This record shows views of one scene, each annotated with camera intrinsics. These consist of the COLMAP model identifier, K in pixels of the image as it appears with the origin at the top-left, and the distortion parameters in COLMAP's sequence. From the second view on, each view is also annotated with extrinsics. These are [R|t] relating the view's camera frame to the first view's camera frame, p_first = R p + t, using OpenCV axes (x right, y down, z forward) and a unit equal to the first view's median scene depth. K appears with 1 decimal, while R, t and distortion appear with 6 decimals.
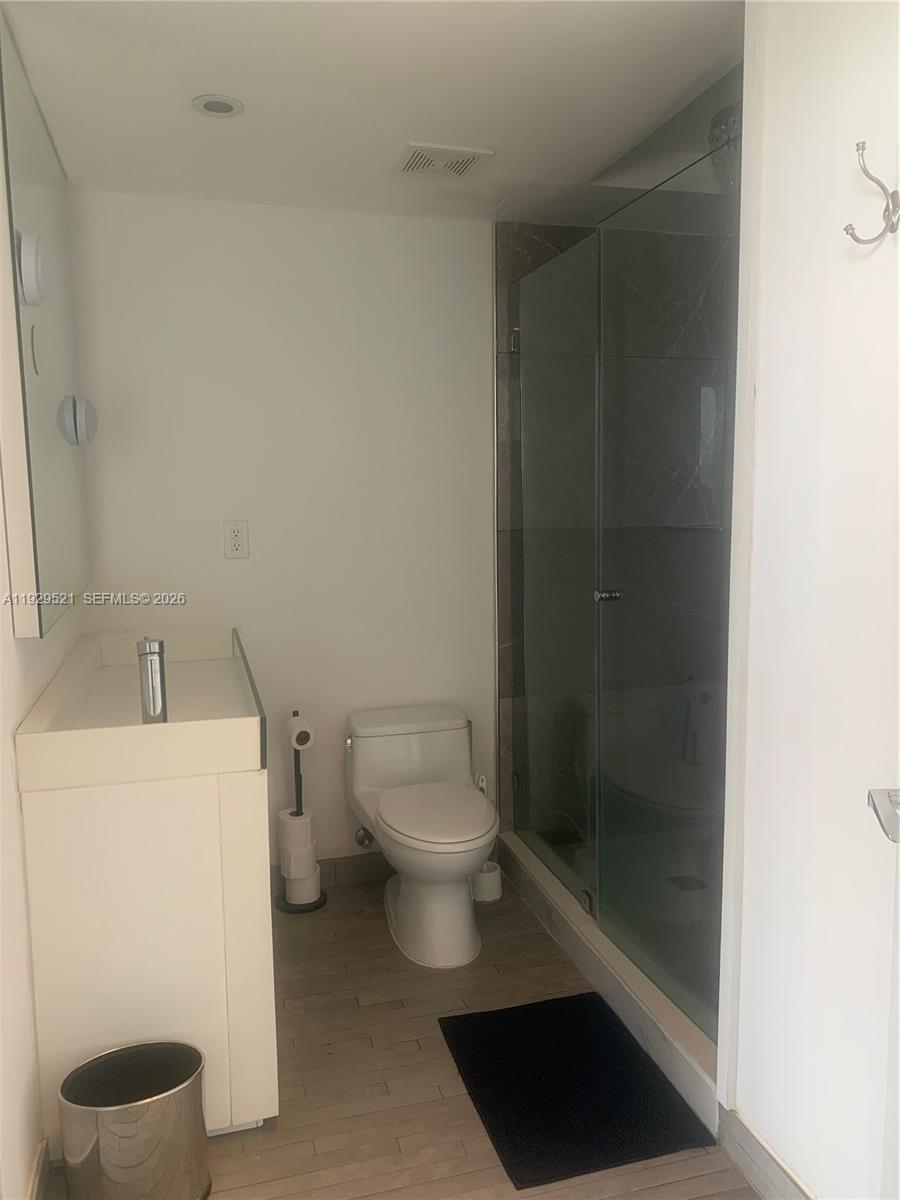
lens RADIAL K [[917.4, 0, 452.0], [0, 917.4, 598.8], [0, 0, 1]] dist [0.052816, -0.063484]
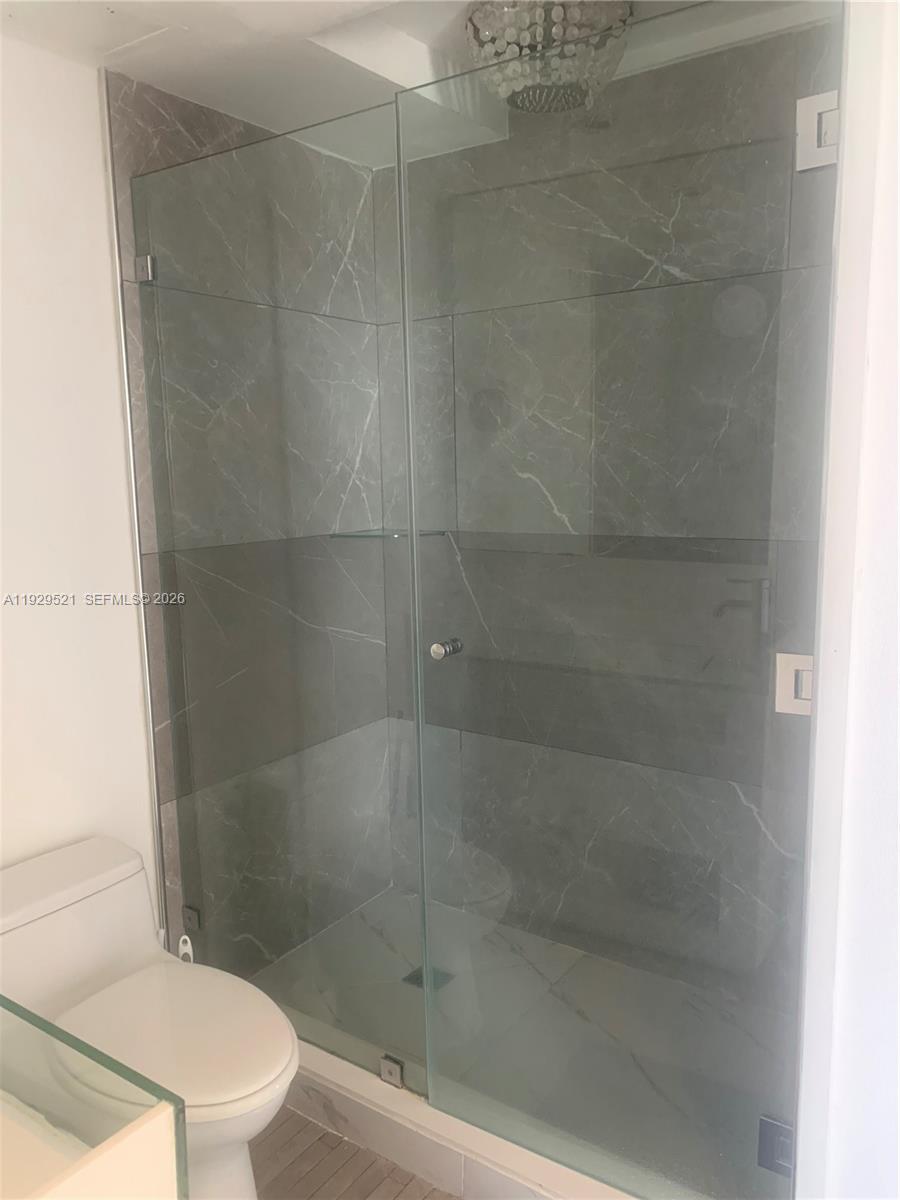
lens RADIAL K [[917.4, 0, 450.6], [0, 917.4, 602.1], [0, 0, 1]] dist [0.052816, -0.063484]
pose [[0.776509, -0.105795, 0.621162, -0.195955], [0.094194, 0.994217, 0.051581, -0.056416], [-0.623026, 0.018456, 0.781983, 0.356725]]
